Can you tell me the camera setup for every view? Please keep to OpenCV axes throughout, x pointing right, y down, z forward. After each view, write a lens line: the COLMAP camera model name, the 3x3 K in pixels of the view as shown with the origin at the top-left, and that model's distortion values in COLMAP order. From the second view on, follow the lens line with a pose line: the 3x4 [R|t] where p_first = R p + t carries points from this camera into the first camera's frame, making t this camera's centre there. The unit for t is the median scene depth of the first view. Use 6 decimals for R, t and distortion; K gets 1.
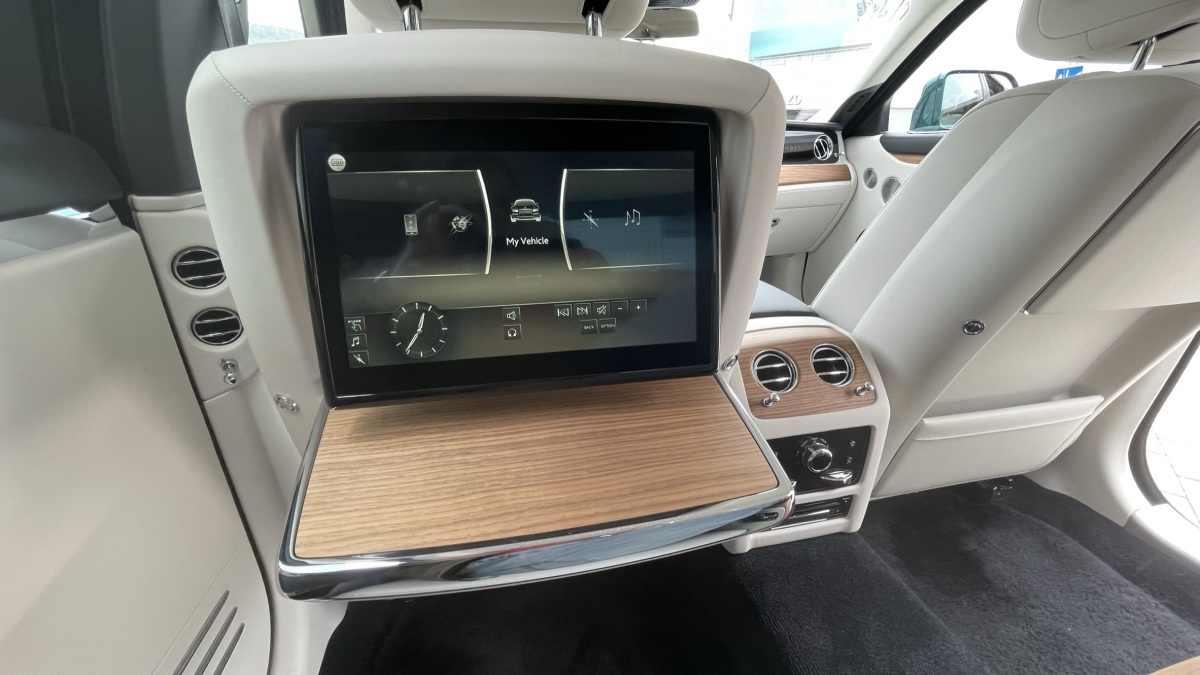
lens RADIAL K [[515.3, 0, 599.7], [0, 515.3, 337.0], [0, 0, 1]] dist [0.001053, -0.000824]
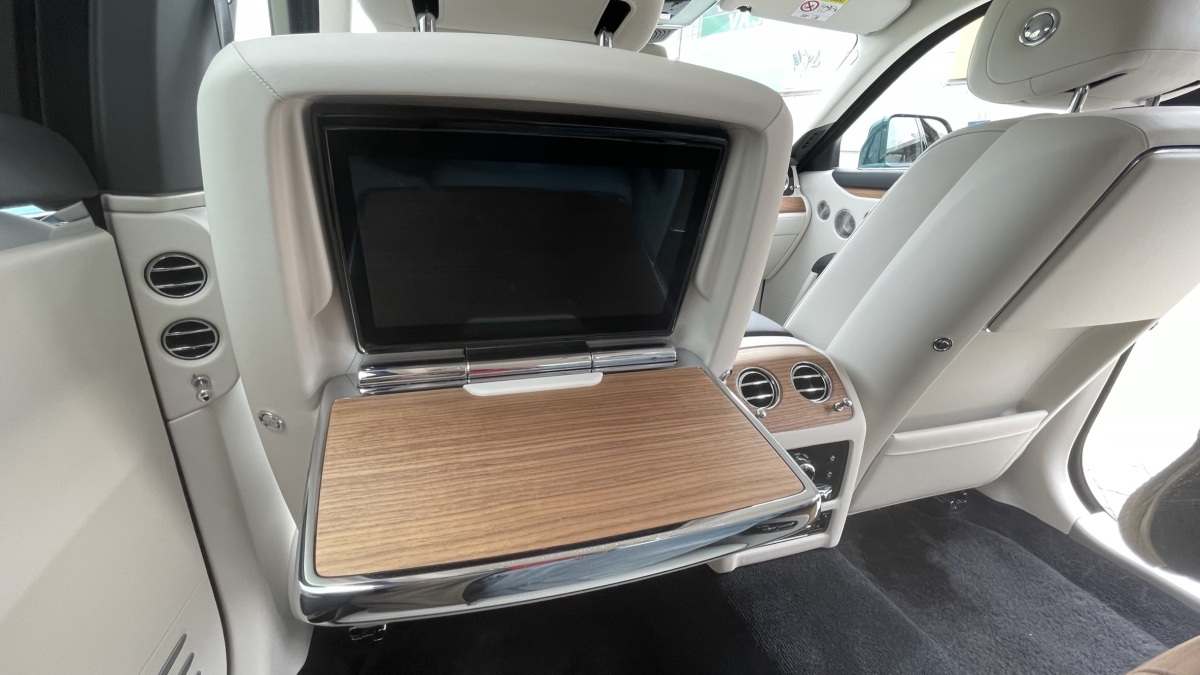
lens RADIAL K [[516.0, 0, 600.0], [0, 516.0, 337.5], [0, 0, 1]] dist [-0.000407, 0.001022]
pose [[0.995572, 0.002782, 0.093963, -0.071391], [0.002328, 0.998526, -0.054219, 0.021356], [-0.093976, 0.054198, 0.994098, 0.006683]]
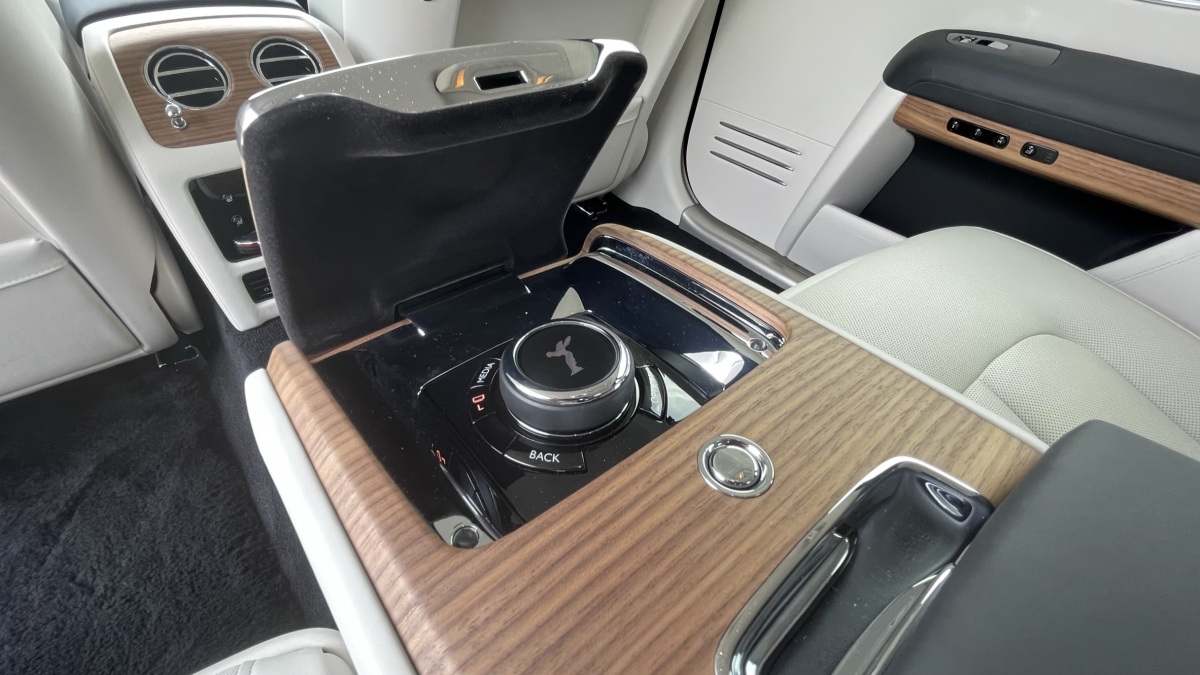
lens RADIAL K [[516.0, 0, 600.0], [0, 516.0, 337.5], [0, 0, 1]] dist [-0.000407, 0.001022]
pose [[0.880701, -0.260016, 0.395926, 0.473177], [0.088910, 0.911752, 0.401004, 0.160839], [-0.465253, -0.317963, 0.826099, 0.051994]]
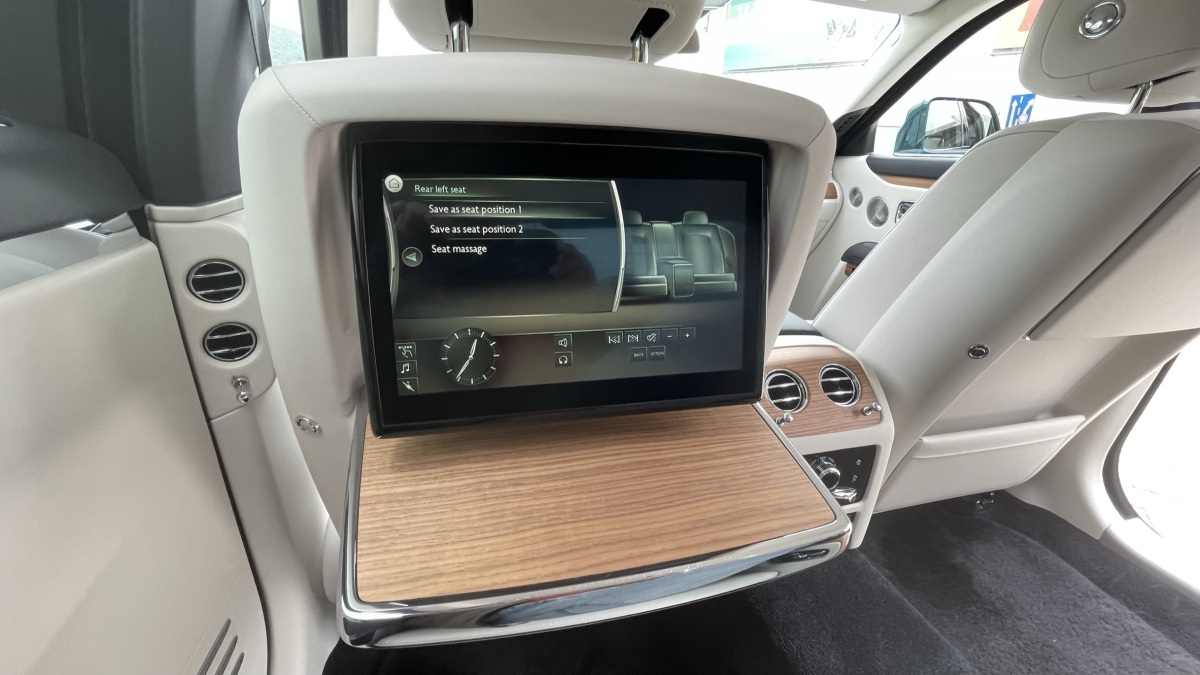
lens RADIAL K [[515.3, 0, 599.7], [0, 515.3, 337.0], [0, 0, 1]] dist [0.001053, -0.000824]
pose [[0.998338, 0.017060, 0.055049, -0.083890], [-0.016536, 0.999814, -0.009964, -0.023357], [-0.055209, 0.009038, 0.998434, 0.008717]]
